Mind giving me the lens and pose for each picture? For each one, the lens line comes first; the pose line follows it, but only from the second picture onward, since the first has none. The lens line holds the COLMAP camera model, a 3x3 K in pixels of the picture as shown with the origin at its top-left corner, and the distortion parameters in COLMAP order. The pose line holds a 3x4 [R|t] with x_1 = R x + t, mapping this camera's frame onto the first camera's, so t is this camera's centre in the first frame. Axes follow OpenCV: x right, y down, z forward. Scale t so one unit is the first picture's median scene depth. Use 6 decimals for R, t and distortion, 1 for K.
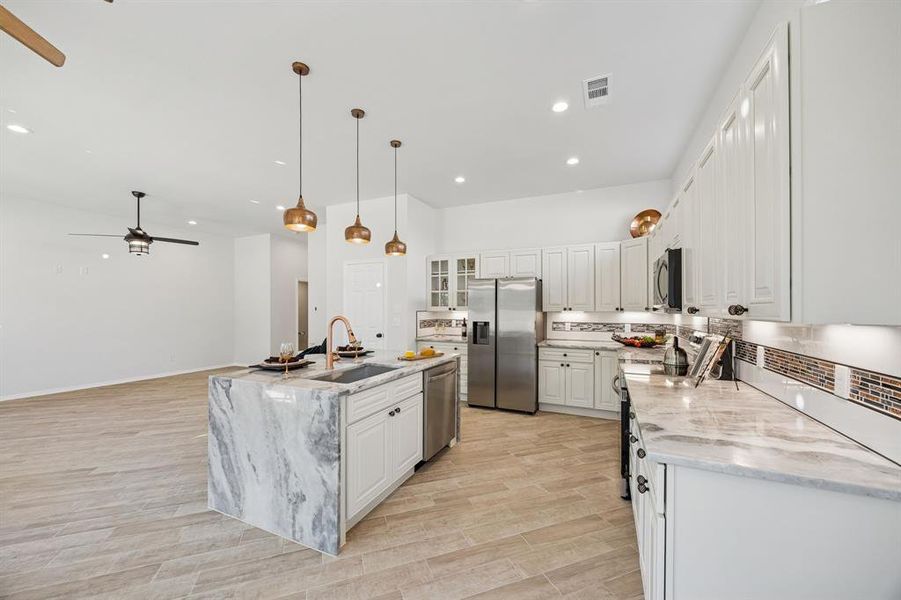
lens RADIAL K [[350.2, 0, 448.2], [0, 350.2, 307.7], [0, 0, 1]] dist [-0.001672, -0.000136]
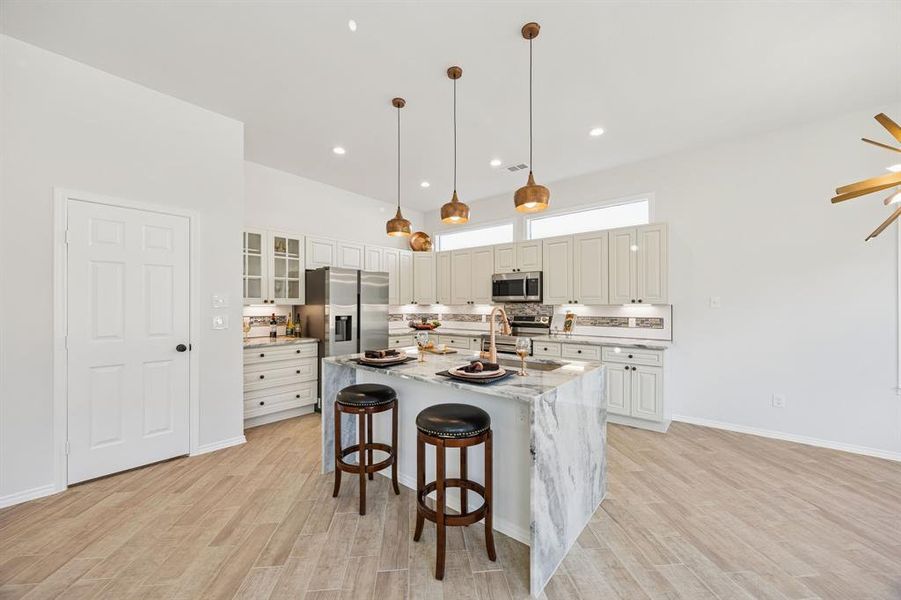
lens RADIAL K [[345.0, 0, 450.6], [0, 345.0, 304.2], [0, 0, 1]] dist [0.000878, 0.000066]
pose [[0.255540, 0.001933, 0.966797, -0.720689], [-0.004170, 0.999991, -0.000898, 0.009937], [-0.966790, -0.003802, 0.255545, 0.525132]]
